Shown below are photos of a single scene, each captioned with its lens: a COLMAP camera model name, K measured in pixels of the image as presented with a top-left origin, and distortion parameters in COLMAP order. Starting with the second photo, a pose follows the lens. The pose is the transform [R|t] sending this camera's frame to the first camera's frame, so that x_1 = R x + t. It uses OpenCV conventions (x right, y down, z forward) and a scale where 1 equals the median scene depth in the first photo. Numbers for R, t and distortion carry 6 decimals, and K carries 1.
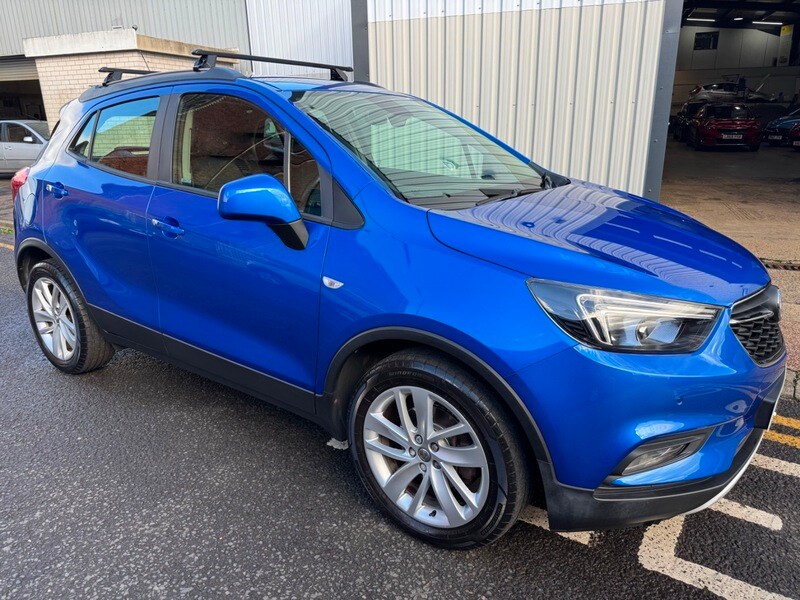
lens RADIAL K [[602.1, 0, 399.3], [0, 602.1, 270.1], [0, 0, 1]] dist [0.008027, -0.001347]
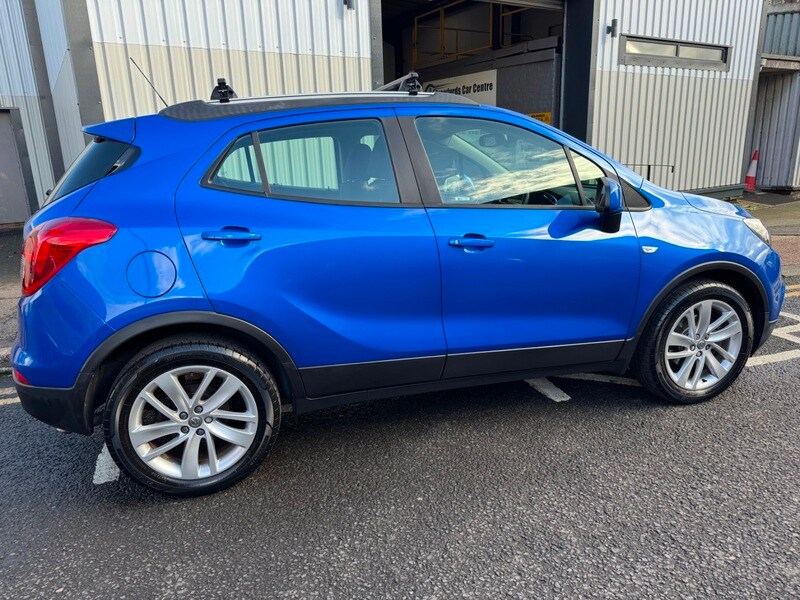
lens RADIAL K [[575.2, 0, 400.9], [0, 575.2, 296.6], [0, 0, 1]] dist [0.011071, -0.008551]
pose [[0.611965, -0.207500, 0.763179, -1.479763], [0.221447, 0.971326, 0.086523, -0.112016], [-0.759249, 0.116055, 0.640368, 0.591176]]
